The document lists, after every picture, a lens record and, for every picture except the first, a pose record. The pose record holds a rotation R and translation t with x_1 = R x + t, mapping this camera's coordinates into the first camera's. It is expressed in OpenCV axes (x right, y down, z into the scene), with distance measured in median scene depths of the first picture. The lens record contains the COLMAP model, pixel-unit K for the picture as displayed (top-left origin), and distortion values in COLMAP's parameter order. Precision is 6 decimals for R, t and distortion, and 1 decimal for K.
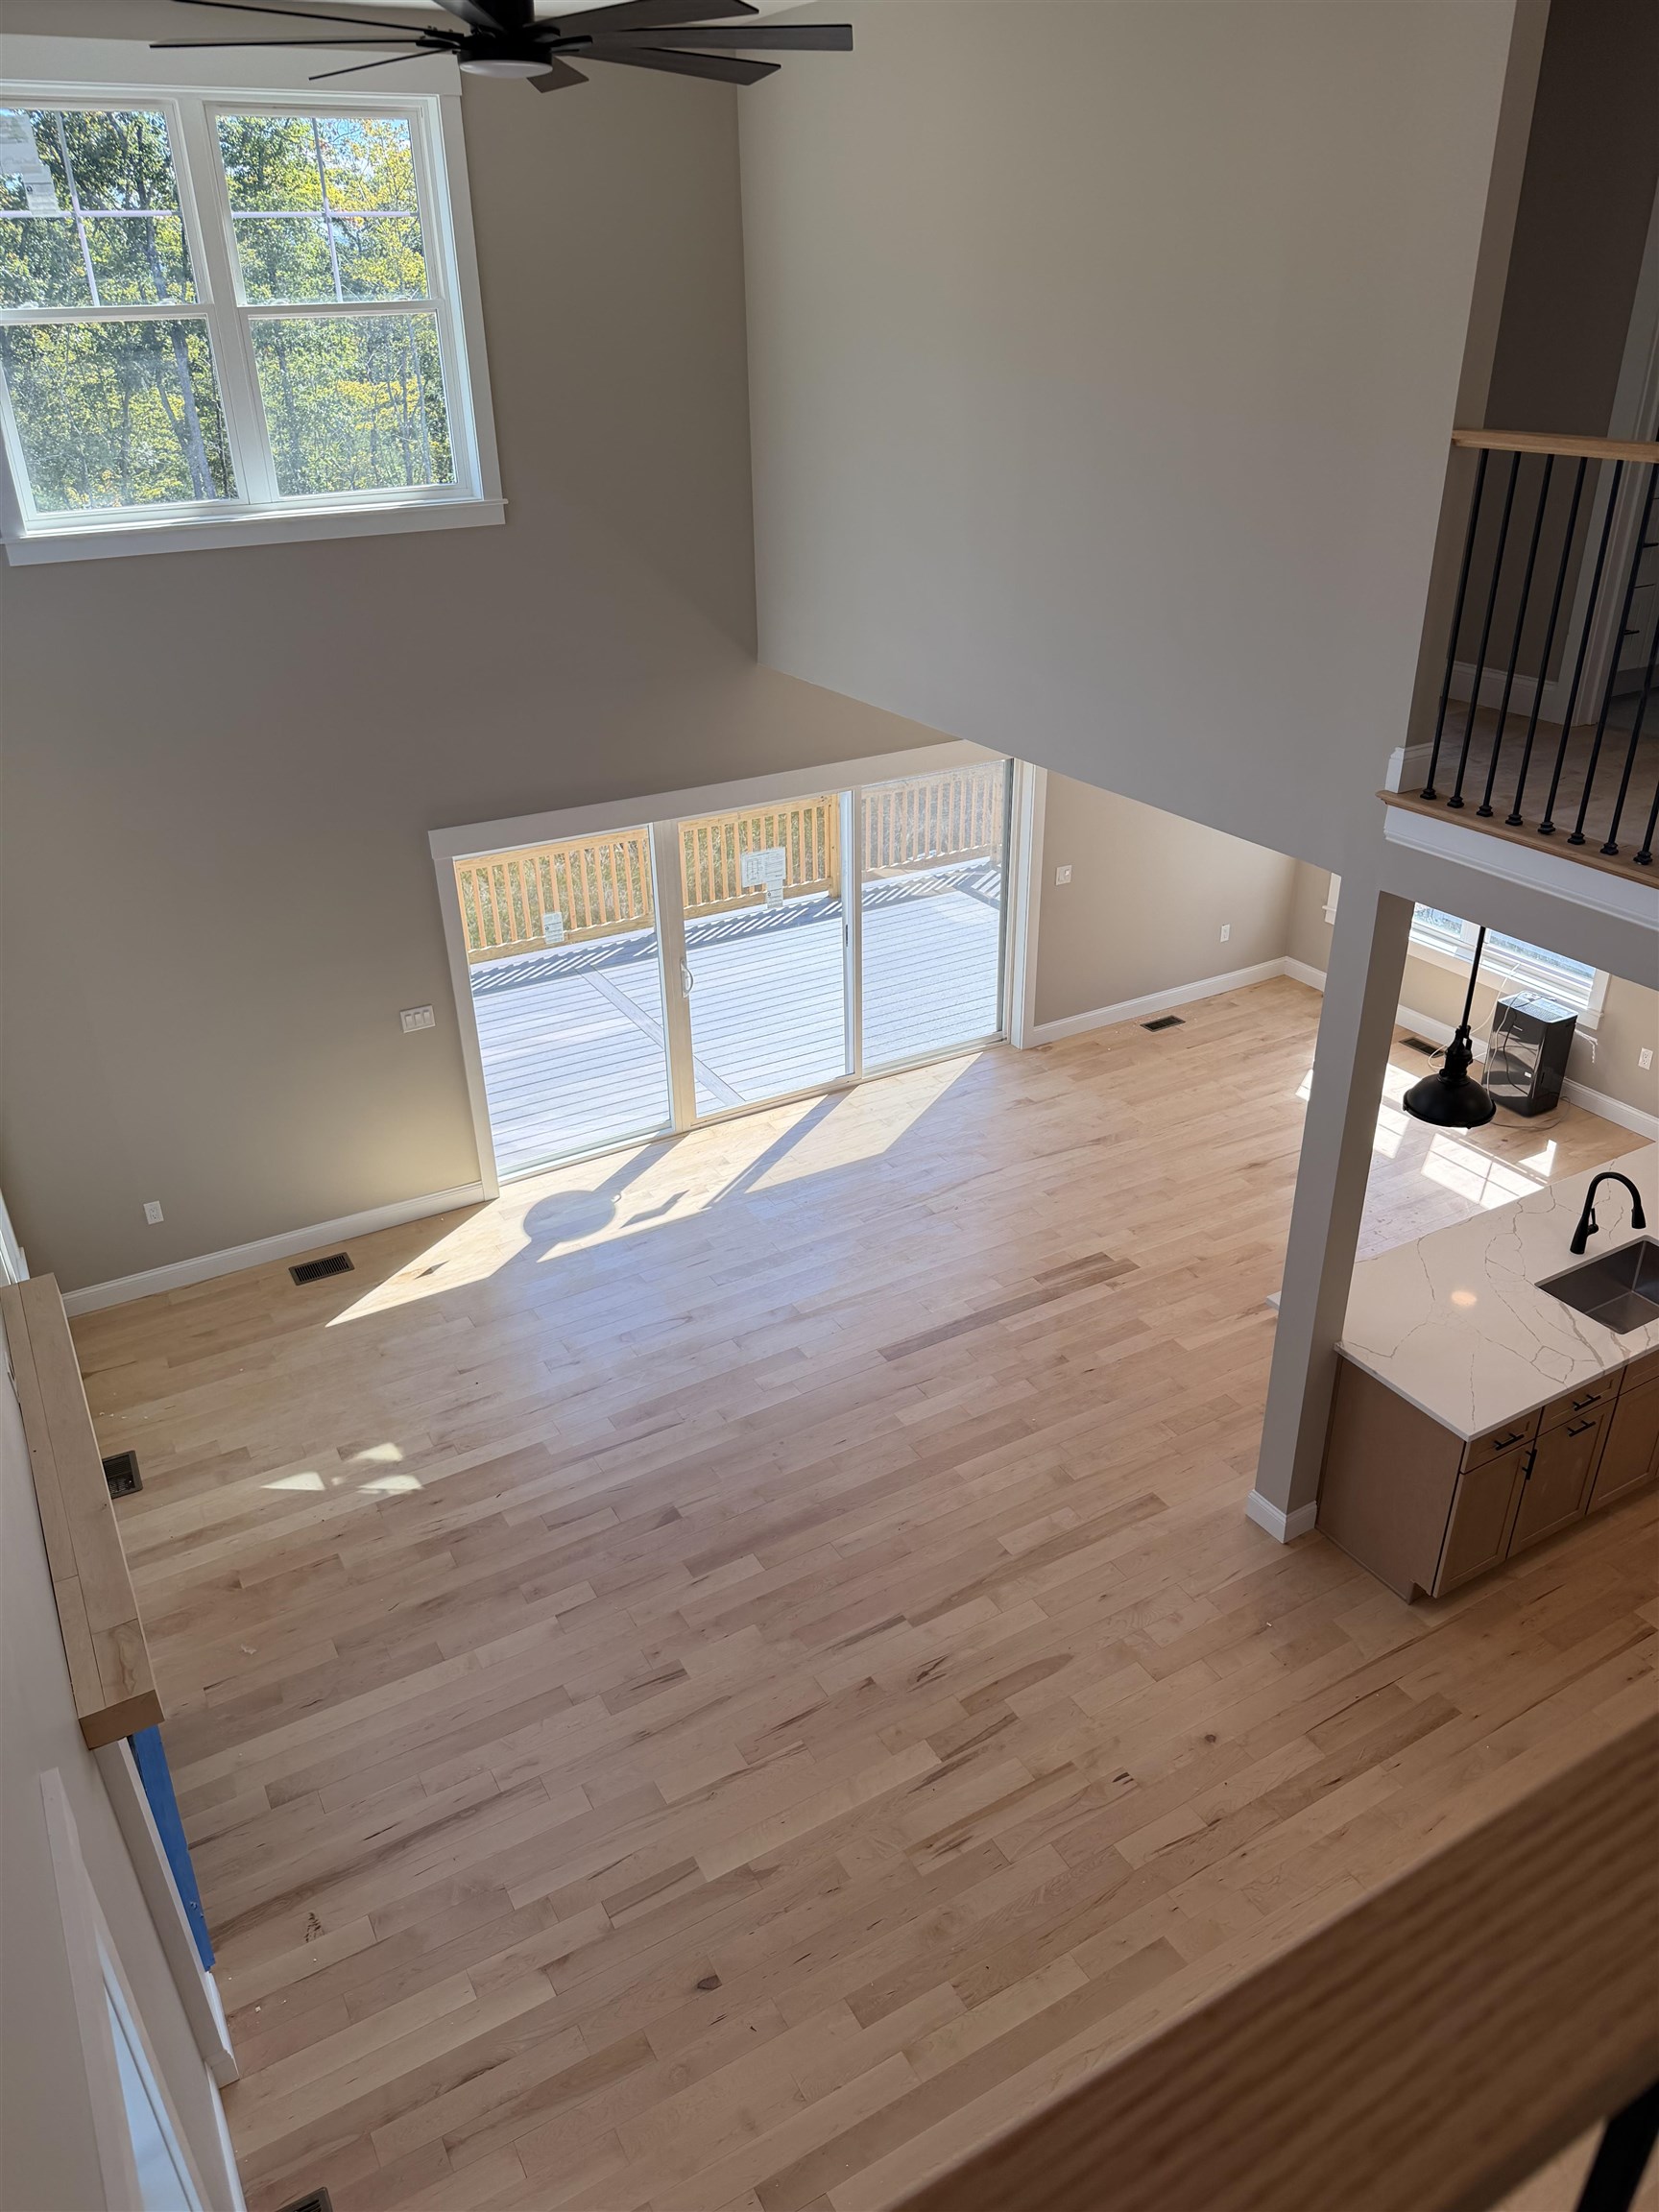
lens RADIAL K [[1543.8, 0, 820.0], [0, 1543.8, 1105.9], [0, 0, 1]] dist [0.136088, -0.231045]
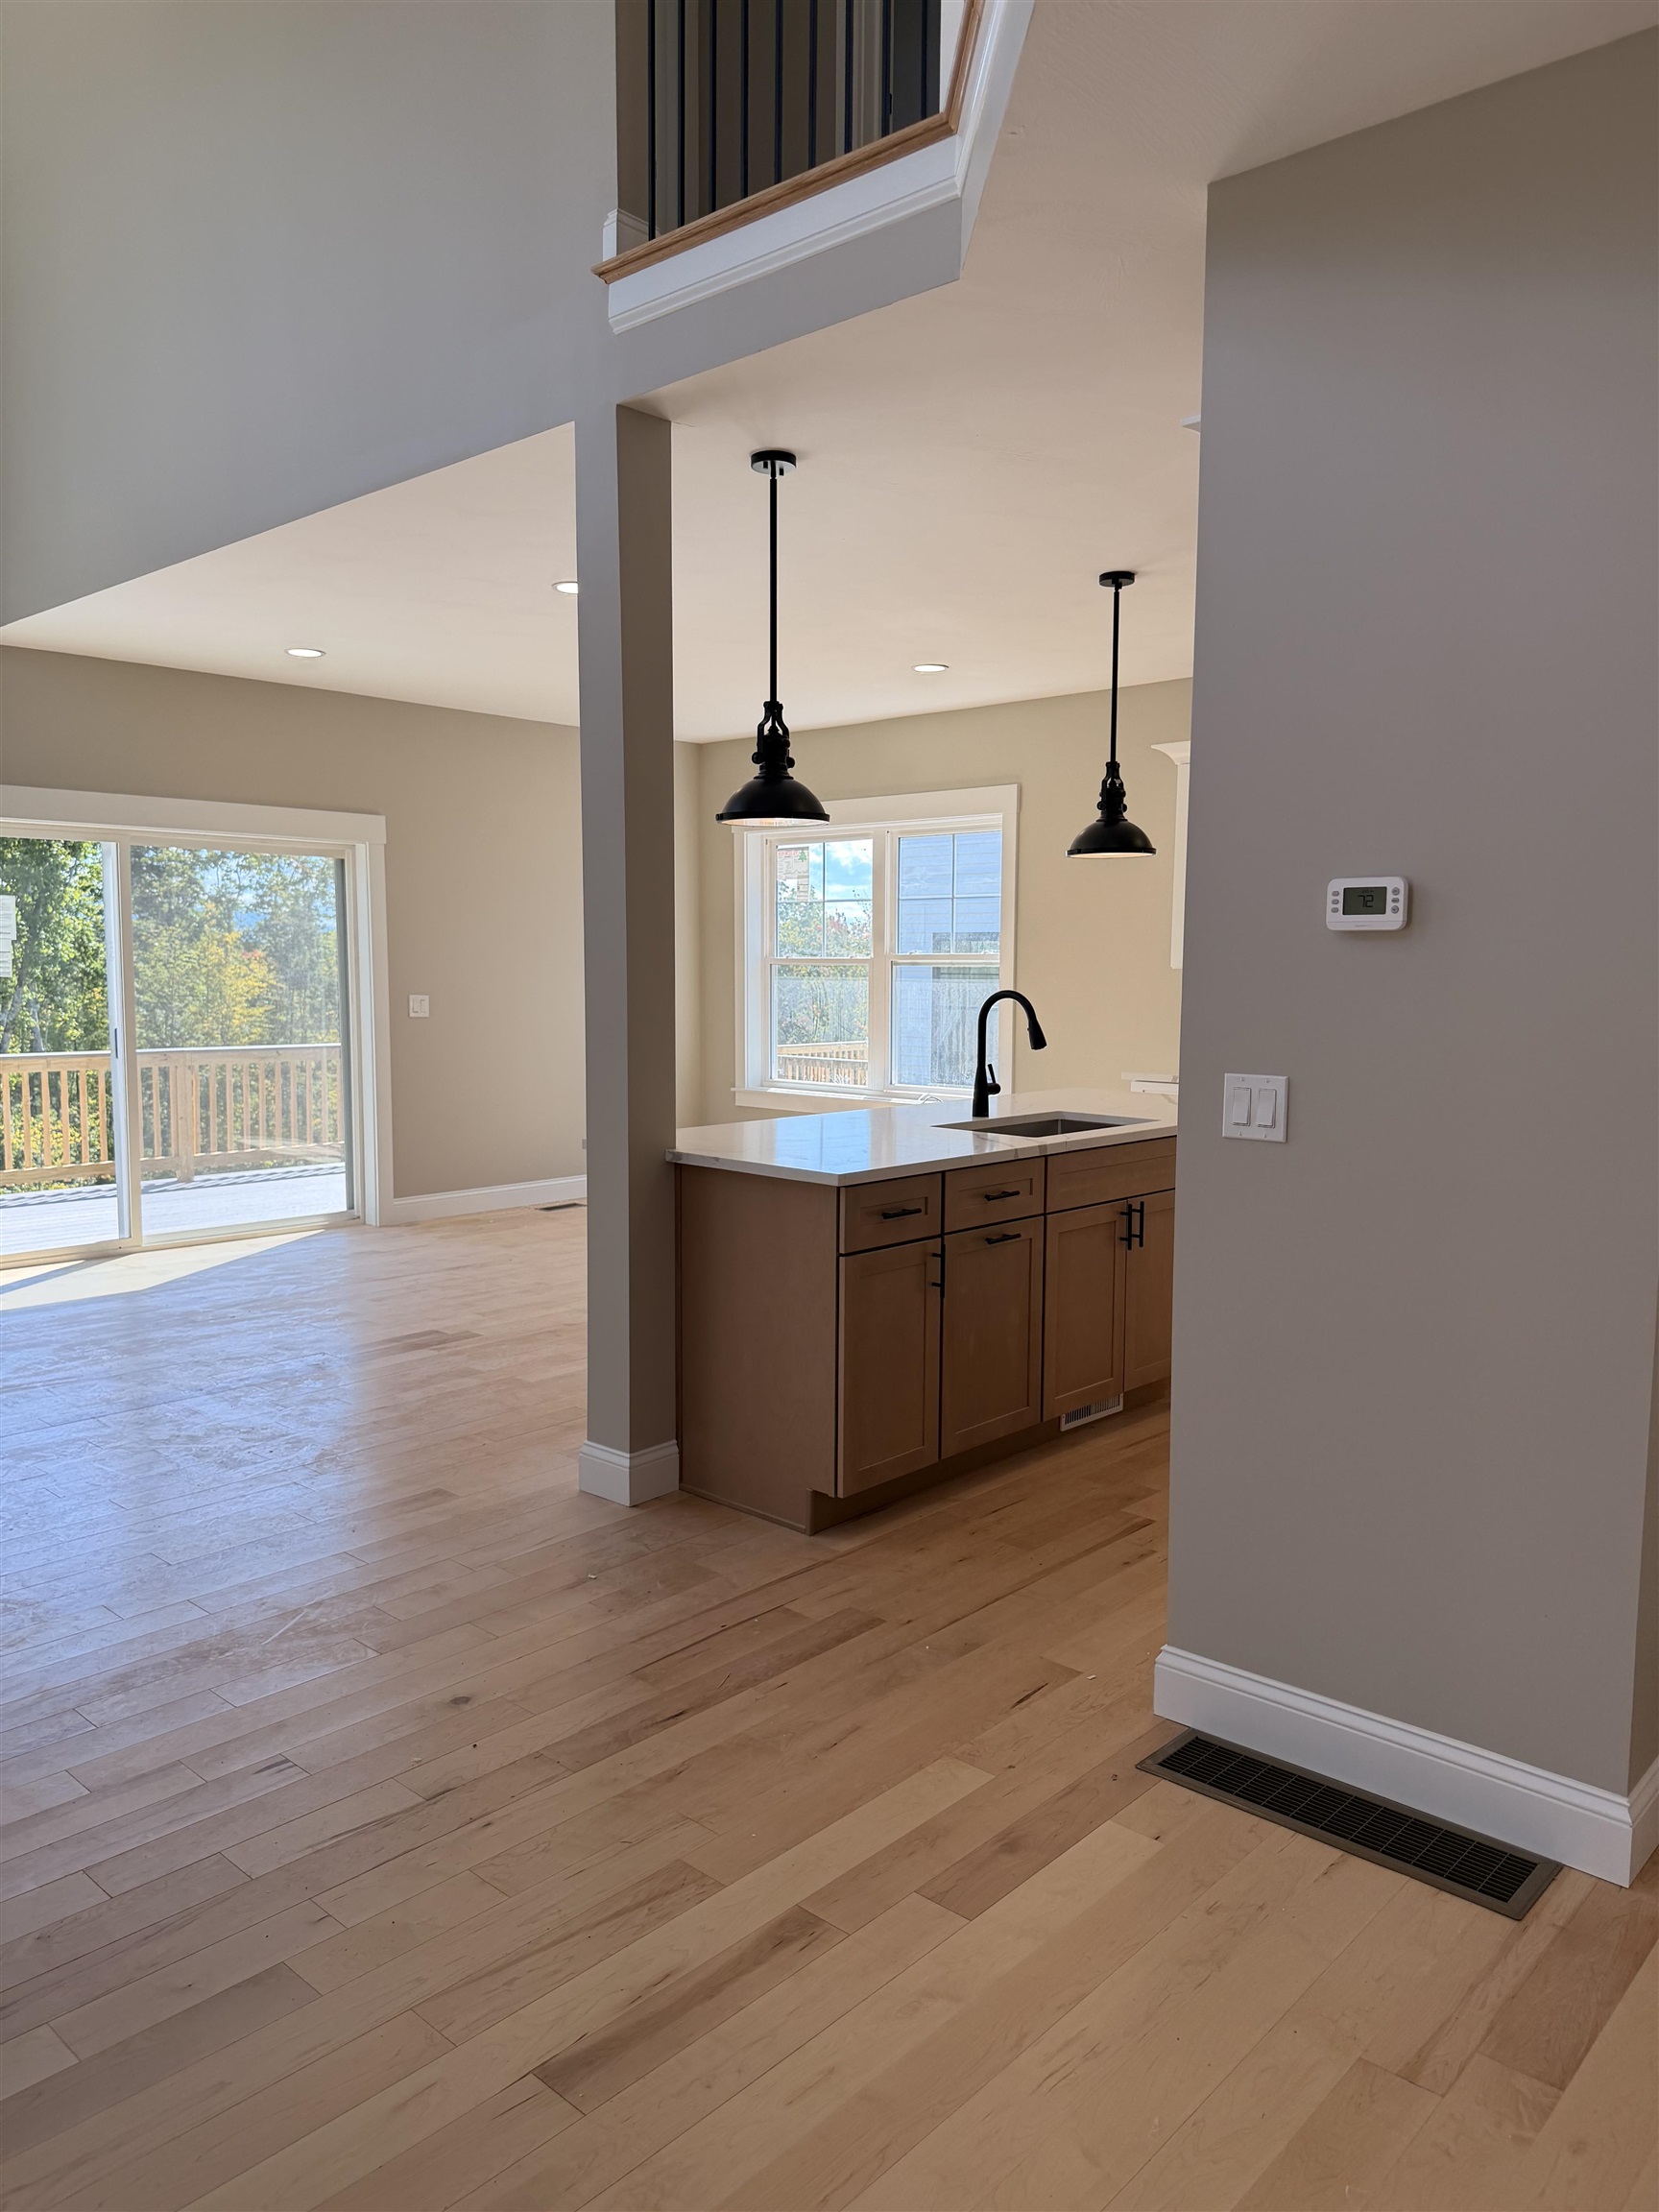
lens RADIAL K [[1543.8, 0, 820.0], [0, 1543.8, 1105.9], [0, 0, 1]] dist [0.136088, -0.231045]
pose [[0.954432, -0.002833, 0.298416, 0.187524], [0.117128, 0.923273, -0.365851, 0.390861], [-0.274483, 0.384133, 0.881533, 0.364796]]
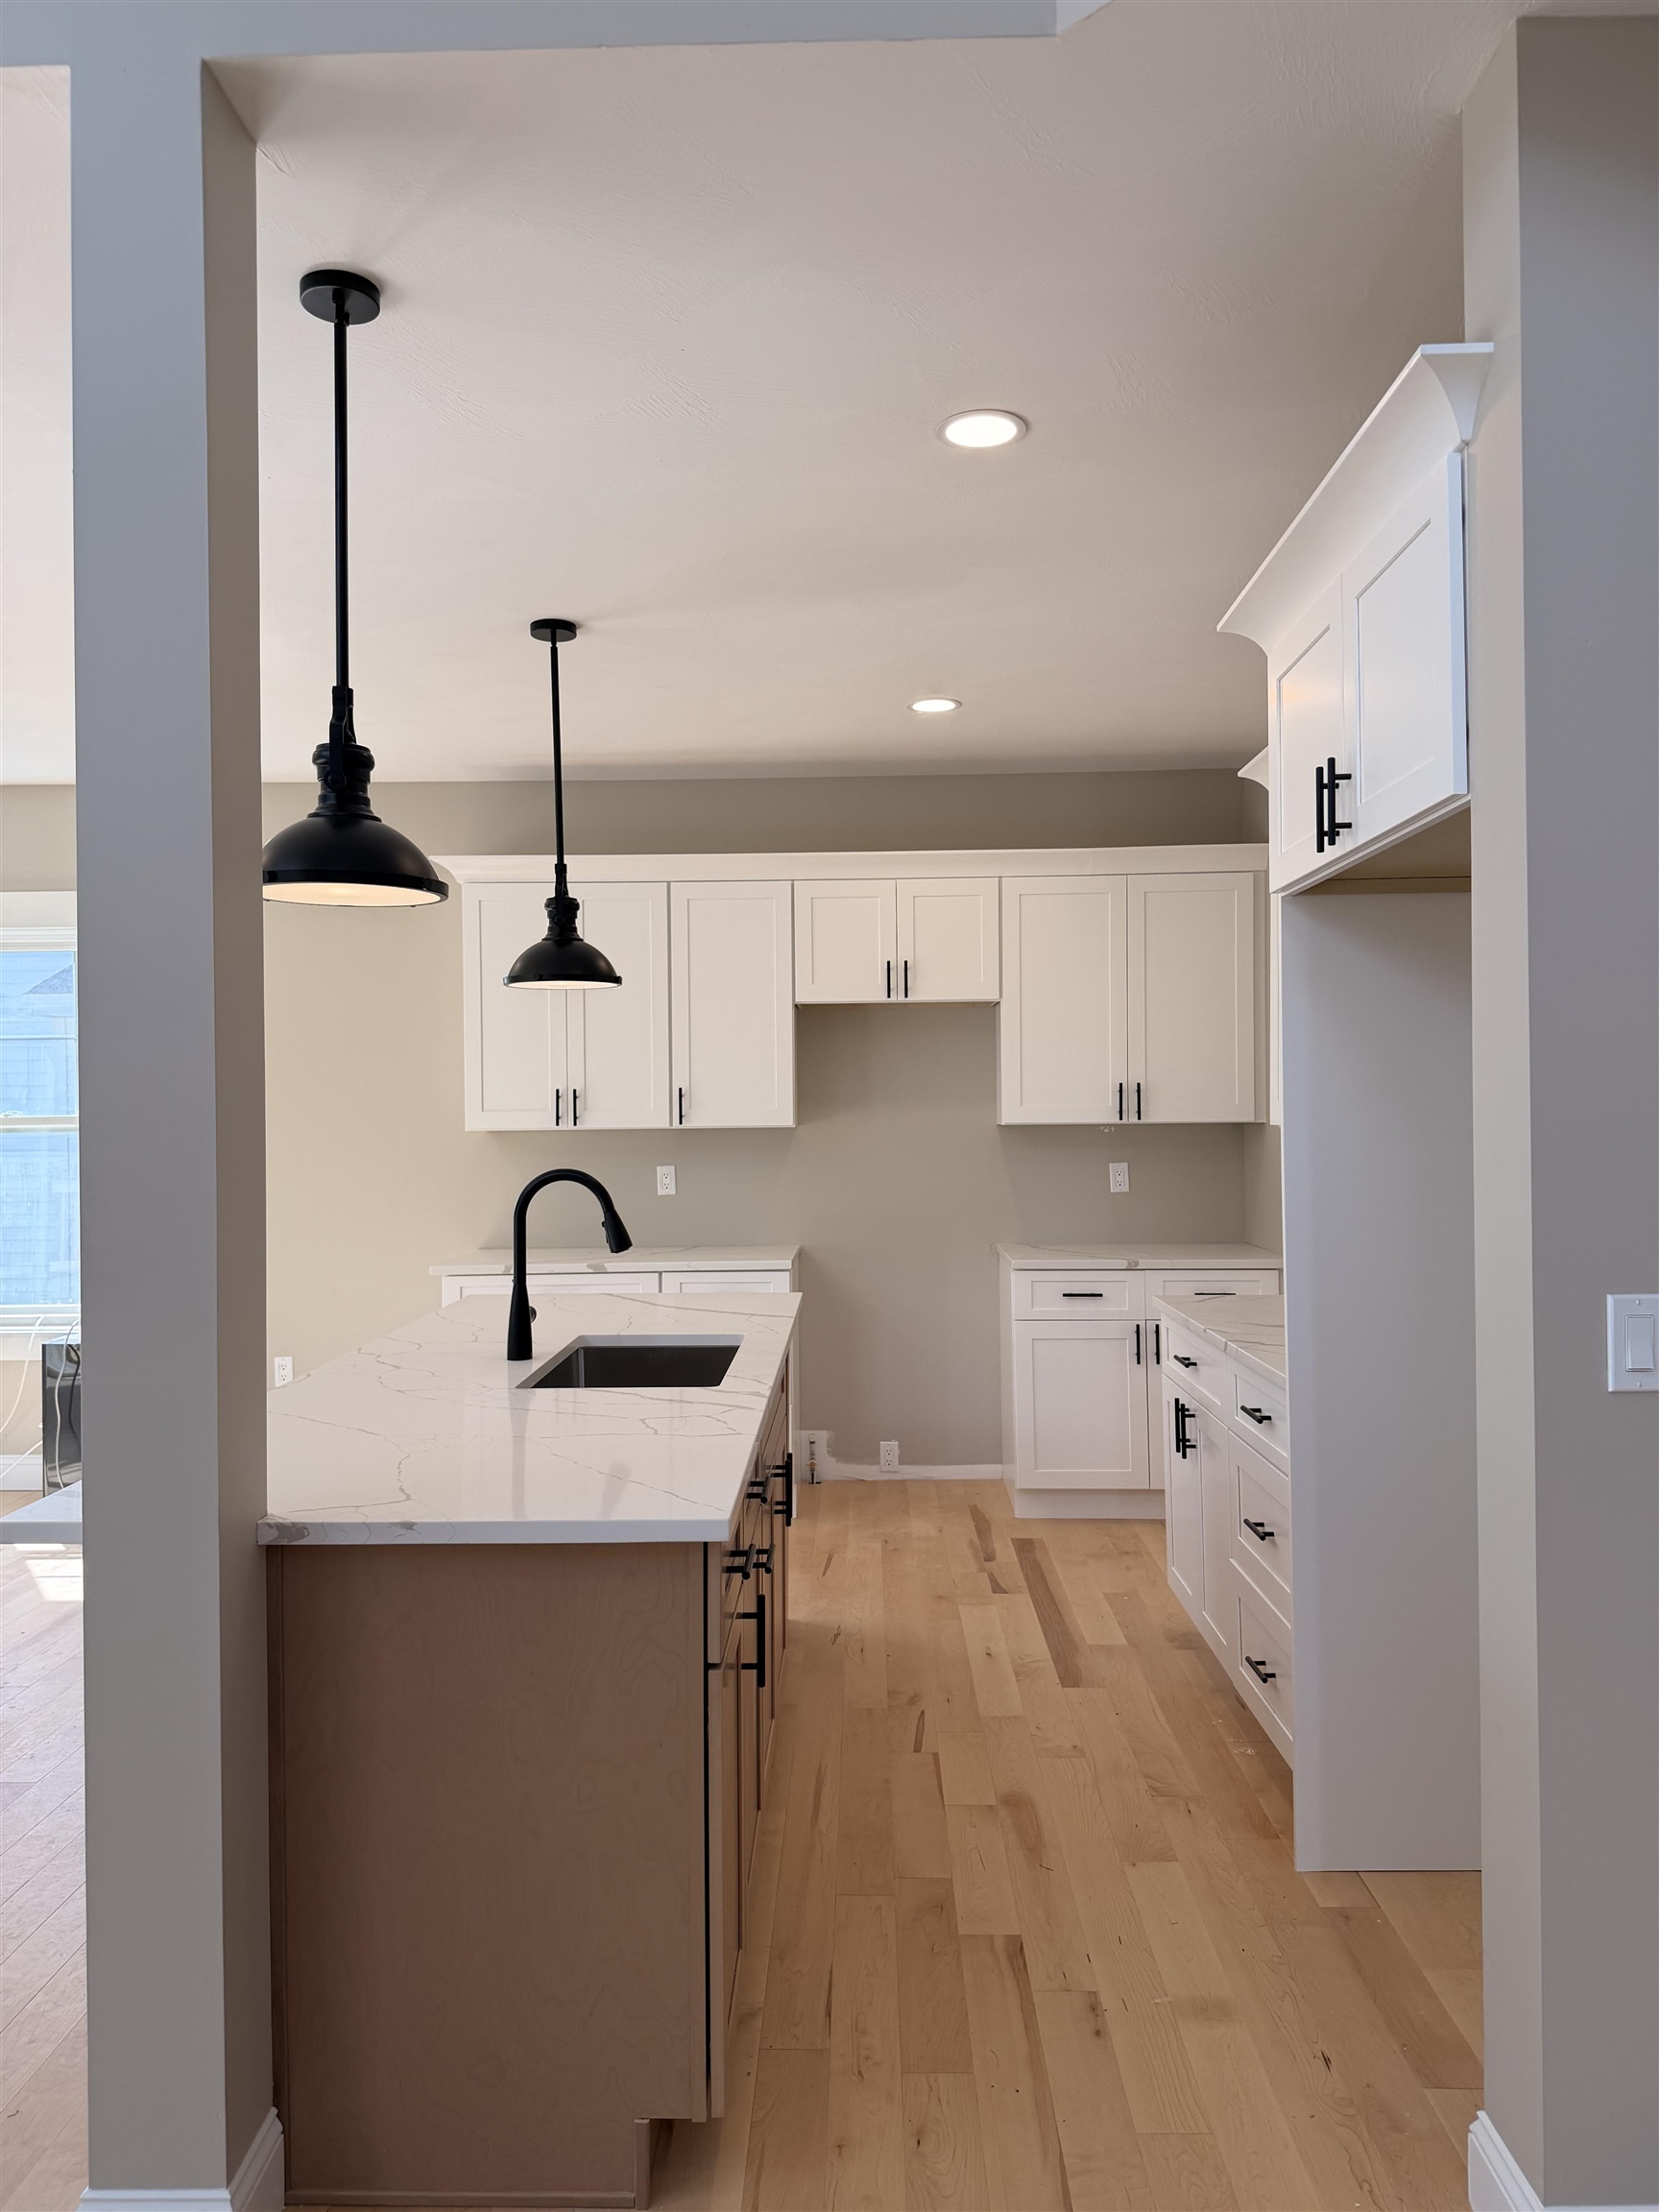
lens RADIAL K [[1543.7, 0, 851.1], [0, 1543.7, 1104.9], [0, 0, 1]] dist [0.058005, -0.087233]
pose [[0.506506, 0.018983, 0.862028, 0.097727], [0.401931, 0.879293, -0.255528, 0.209727], [-0.762826, 0.475902, 0.437737, 0.702724]]
